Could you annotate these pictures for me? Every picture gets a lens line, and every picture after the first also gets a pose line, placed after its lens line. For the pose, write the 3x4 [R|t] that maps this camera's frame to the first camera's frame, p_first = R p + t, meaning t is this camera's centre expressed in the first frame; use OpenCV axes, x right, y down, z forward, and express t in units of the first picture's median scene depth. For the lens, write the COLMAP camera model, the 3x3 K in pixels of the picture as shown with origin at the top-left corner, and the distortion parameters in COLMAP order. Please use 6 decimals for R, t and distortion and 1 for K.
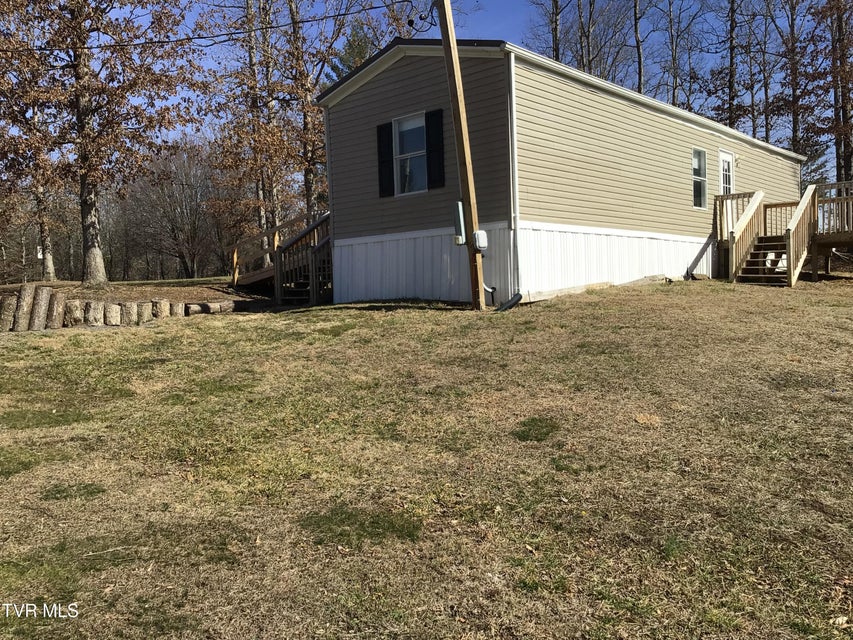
lens RADIAL K [[773.6, 0, 426.5], [0, 773.6, 320.0], [0, 0, 1]] dist [0.120337, -0.204302]
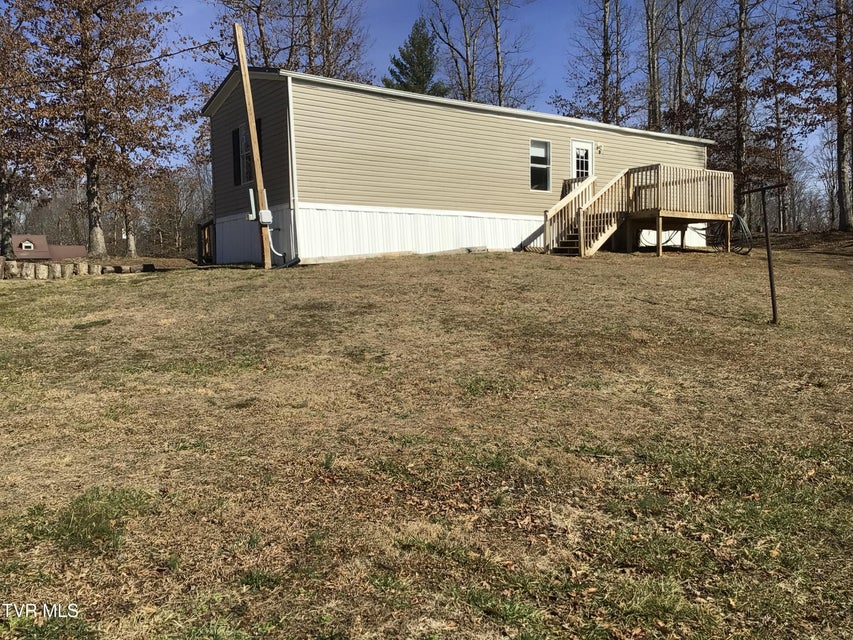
lens RADIAL K [[773.6, 0, 426.5], [0, 773.6, 320.0], [0, 0, 1]] dist [0.120337, -0.204302]
pose [[0.977147, 0.019752, -0.211646, 0.552552], [-0.015719, 0.999662, 0.020721, 0.037807], [0.211984, -0.016920, 0.977127, -0.230981]]
